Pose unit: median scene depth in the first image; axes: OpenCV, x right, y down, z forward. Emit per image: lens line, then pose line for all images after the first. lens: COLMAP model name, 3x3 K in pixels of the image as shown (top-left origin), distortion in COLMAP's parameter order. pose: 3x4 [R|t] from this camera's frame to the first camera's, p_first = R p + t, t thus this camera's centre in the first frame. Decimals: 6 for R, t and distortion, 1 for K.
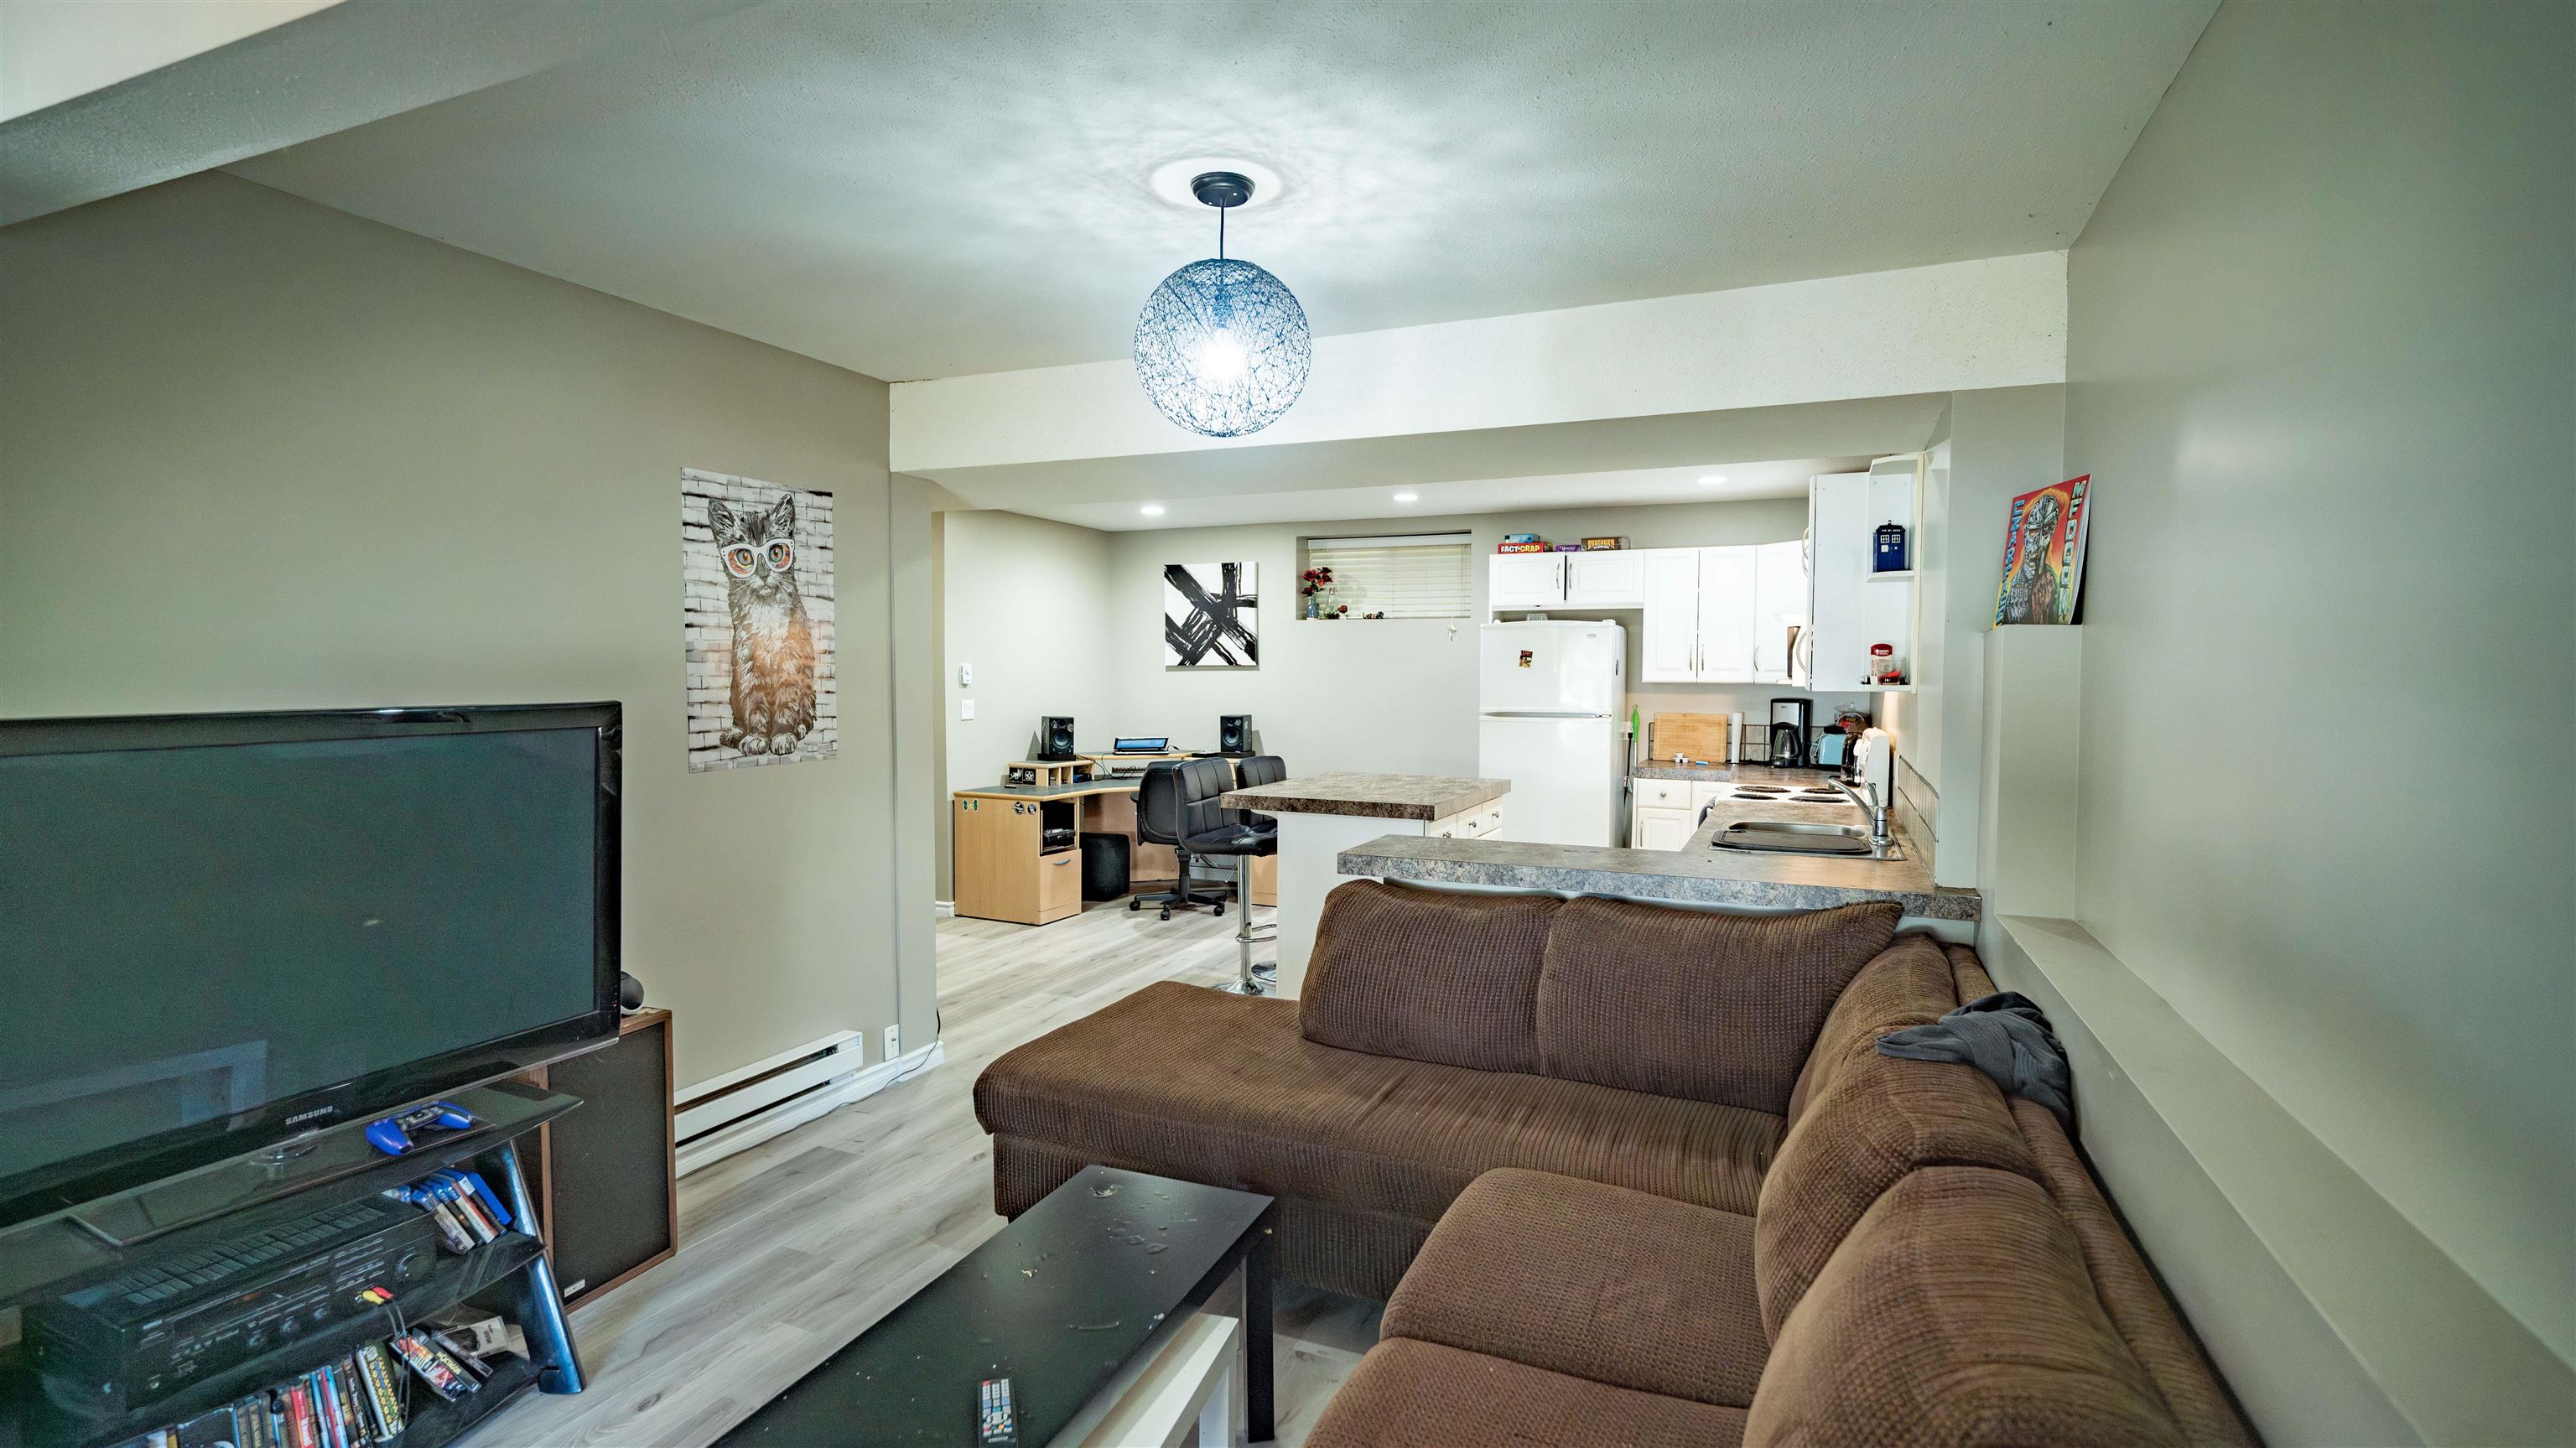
lens RADIAL K [[1195.4, 0, 1288.0], [0, 1195.4, 724.0], [0, 0, 1]] dist [-0.001358, 0.000774]
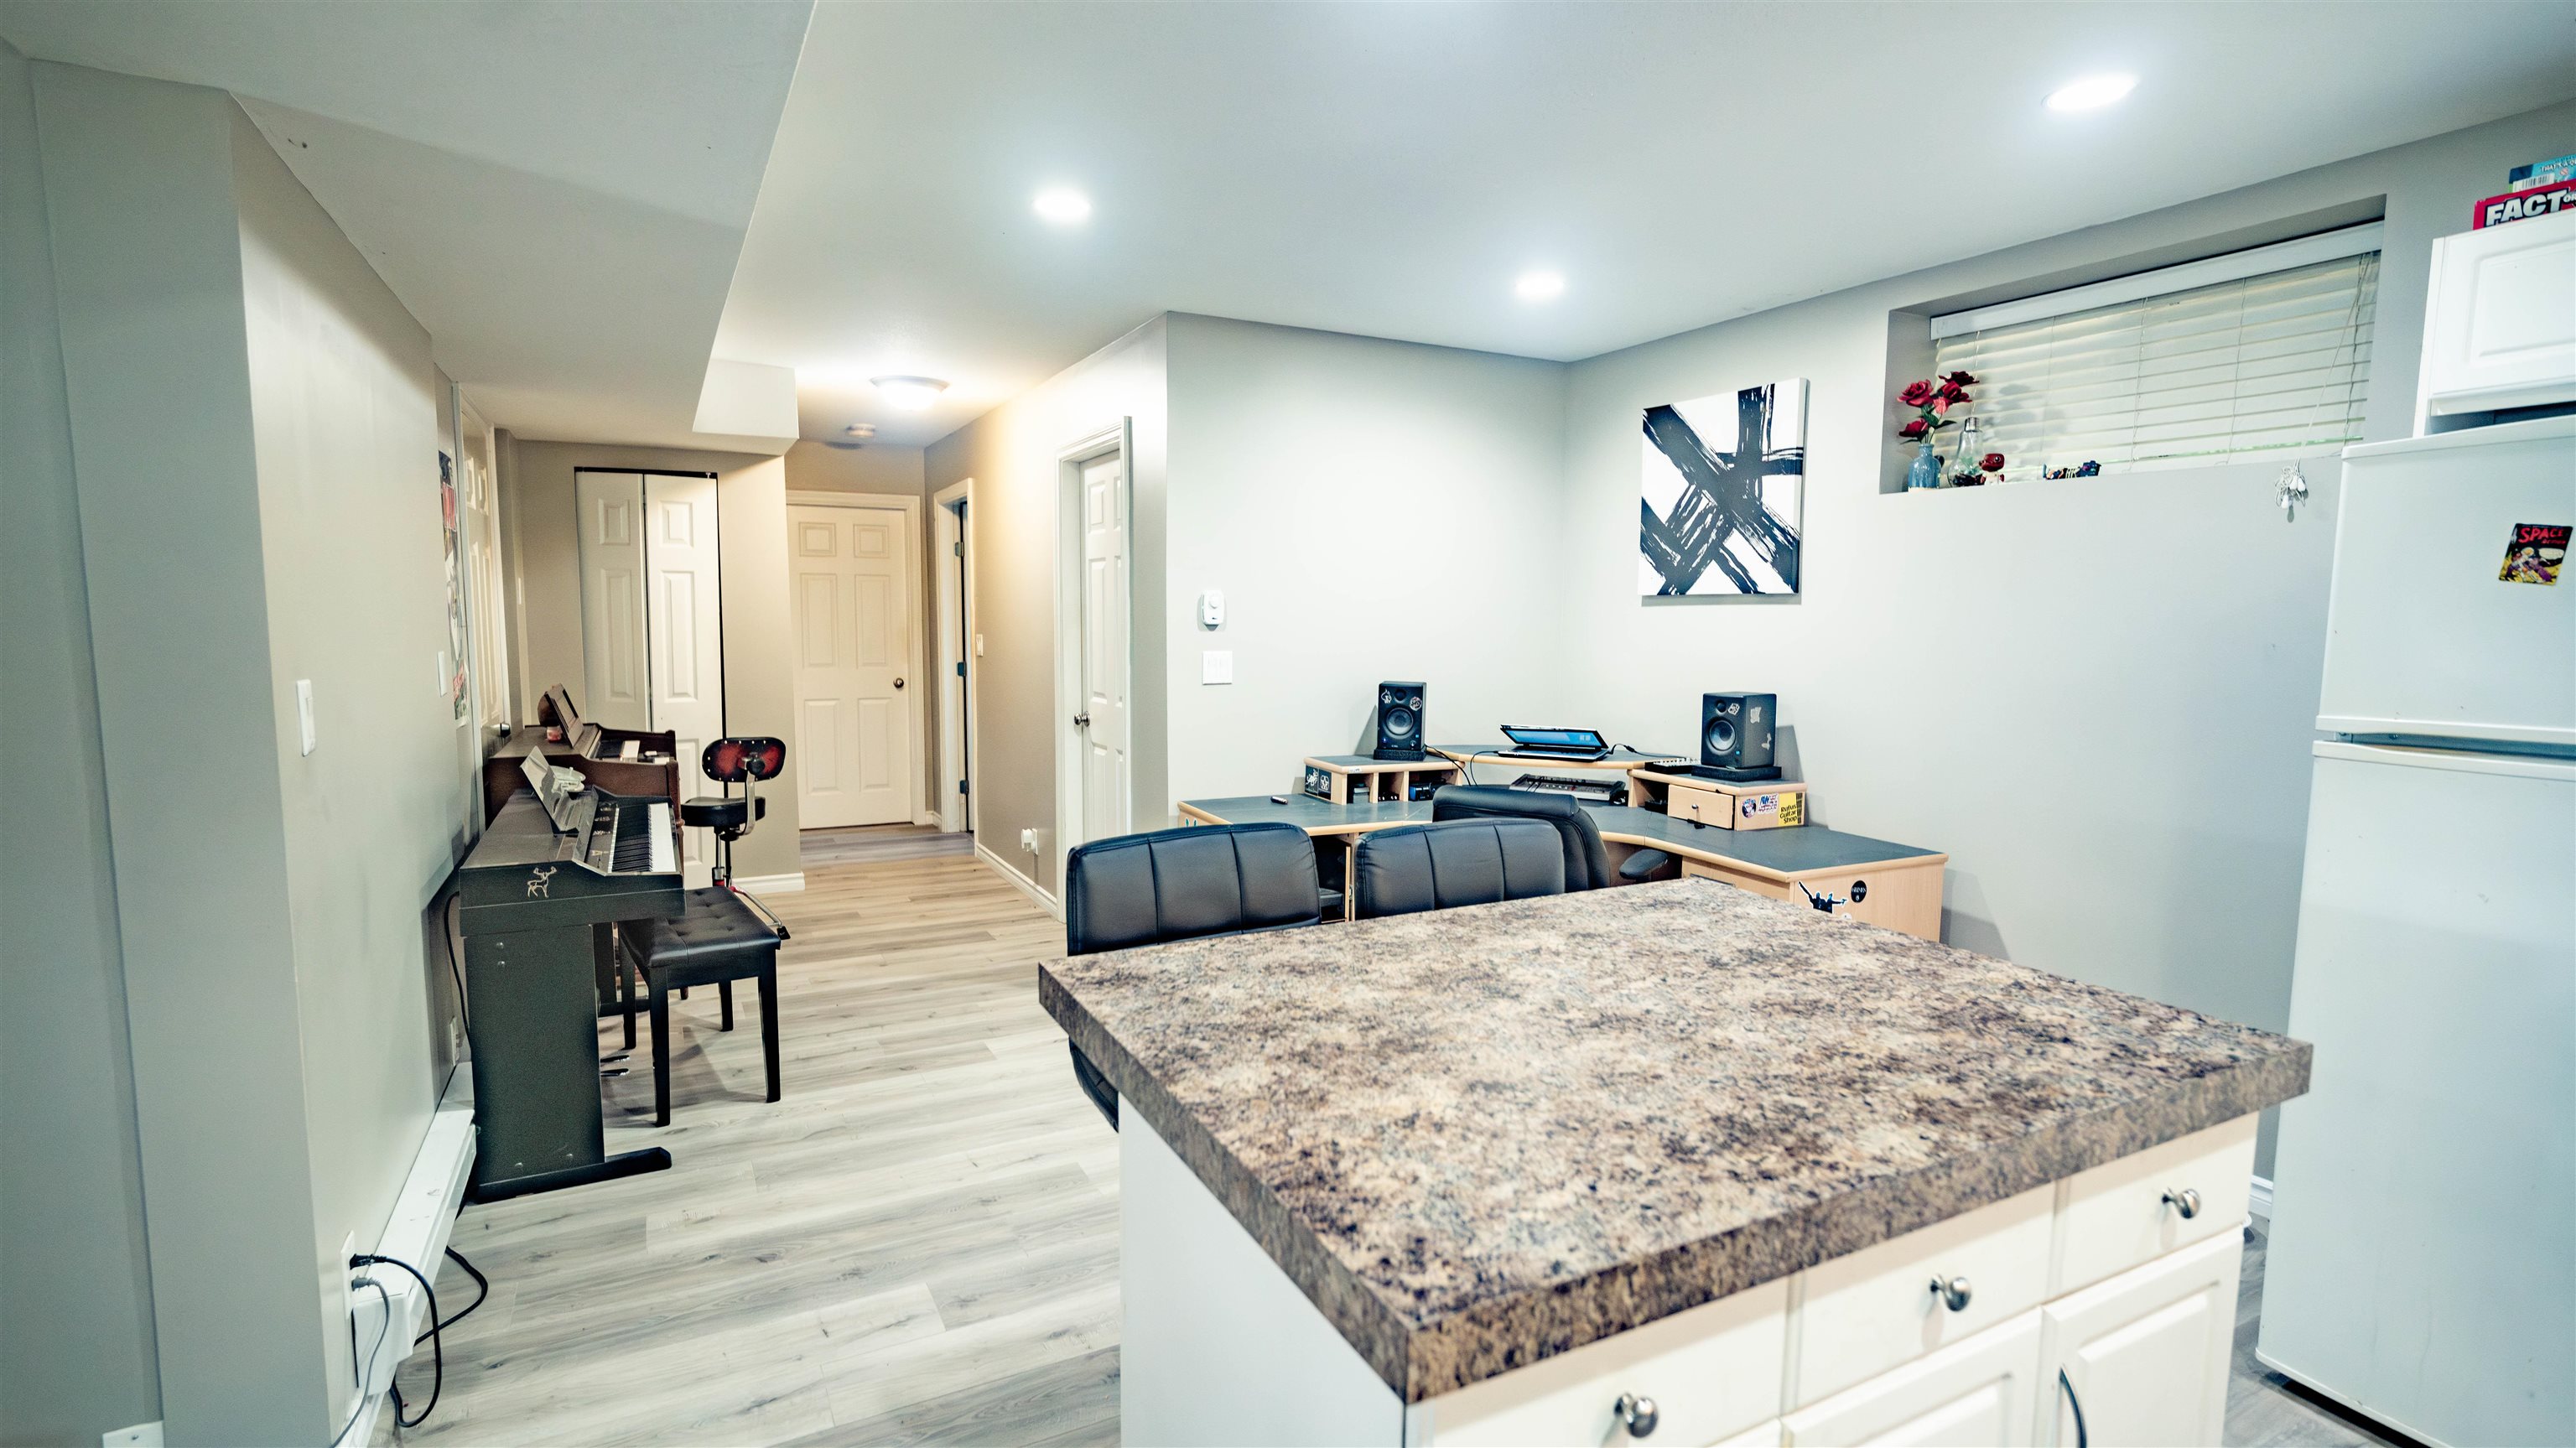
lens RADIAL K [[1195.4, 0, 1288.0], [0, 1195.4, 724.0], [0, 0, 1]] dist [-0.001358, 0.000774]
pose [[0.777483, 0.062305, -0.625810, 0.125288], [-0.033127, 0.997756, 0.058180, -0.017684], [0.628030, -0.024502, 0.777803, 0.500028]]
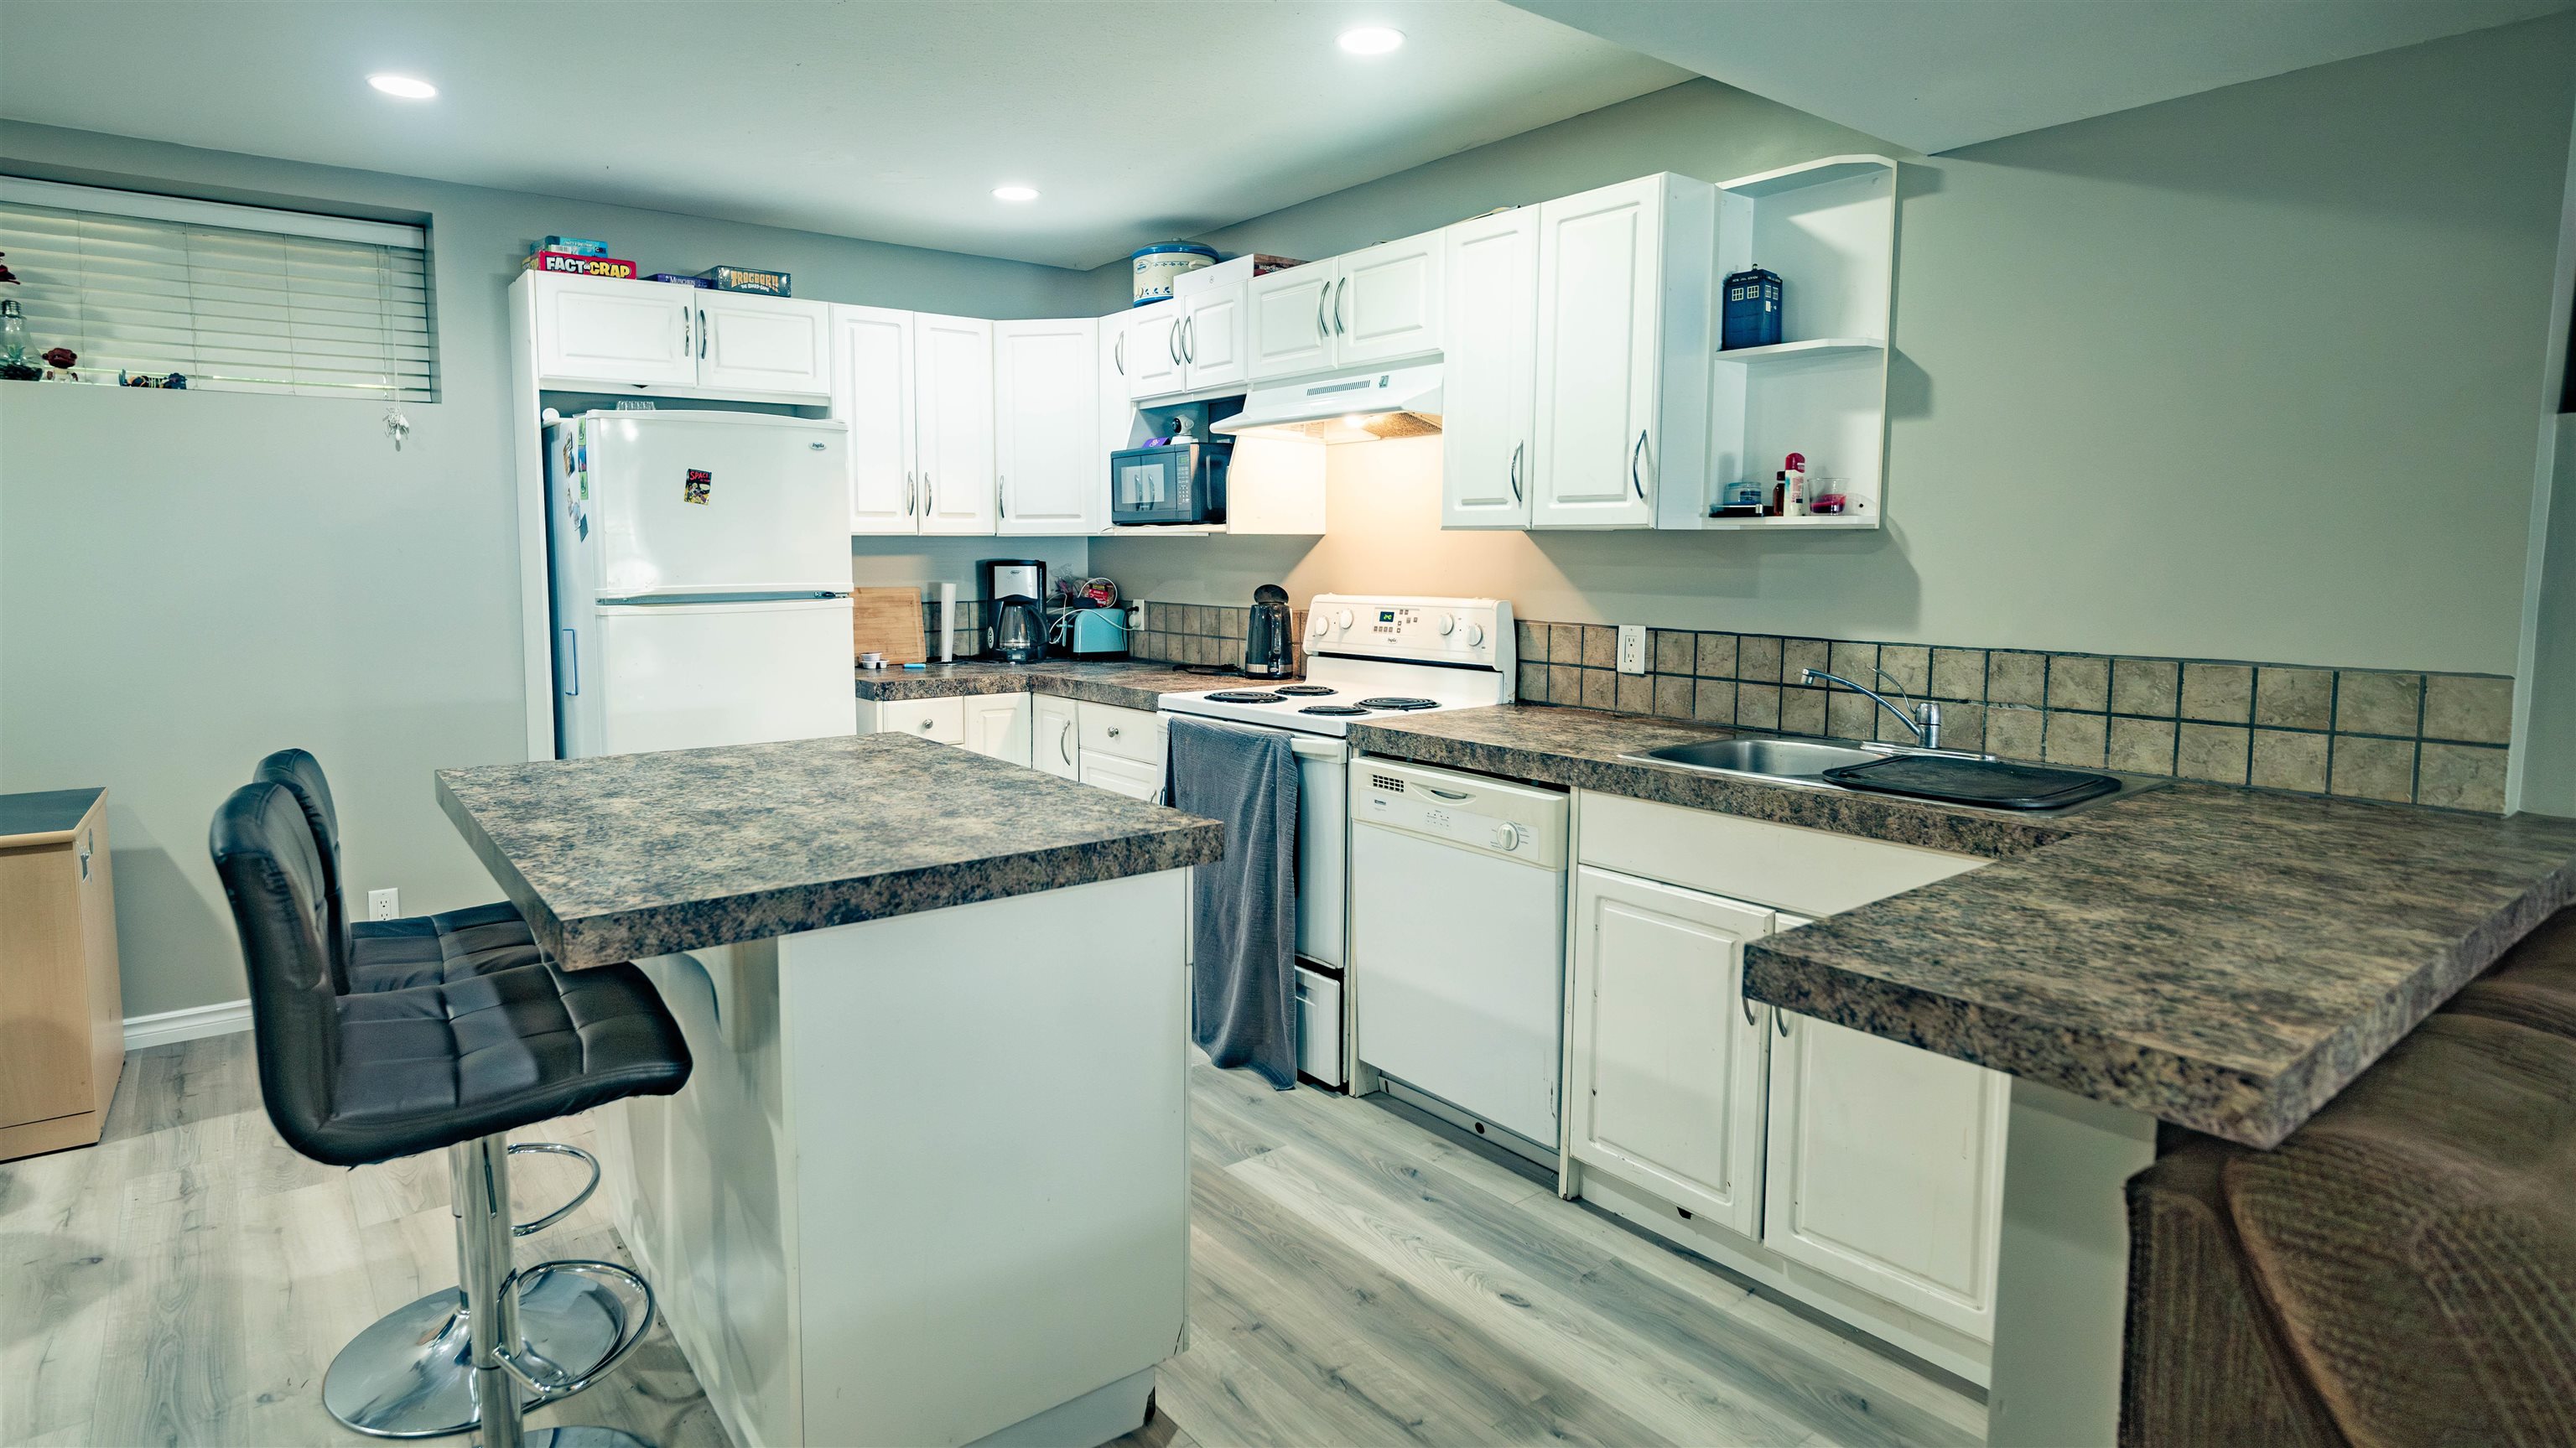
lens RADIAL K [[1313.5, 0, 1177.2], [0, 1313.5, 663.9], [0, 0, 1]] dist [-0.002197, 0.000186]
pose [[0.506593, -0.083165, 0.858165, -0.147768], [0.044261, 0.996533, 0.070446, -0.008832], [-0.861048, 0.002295, 0.508518, 0.460939]]
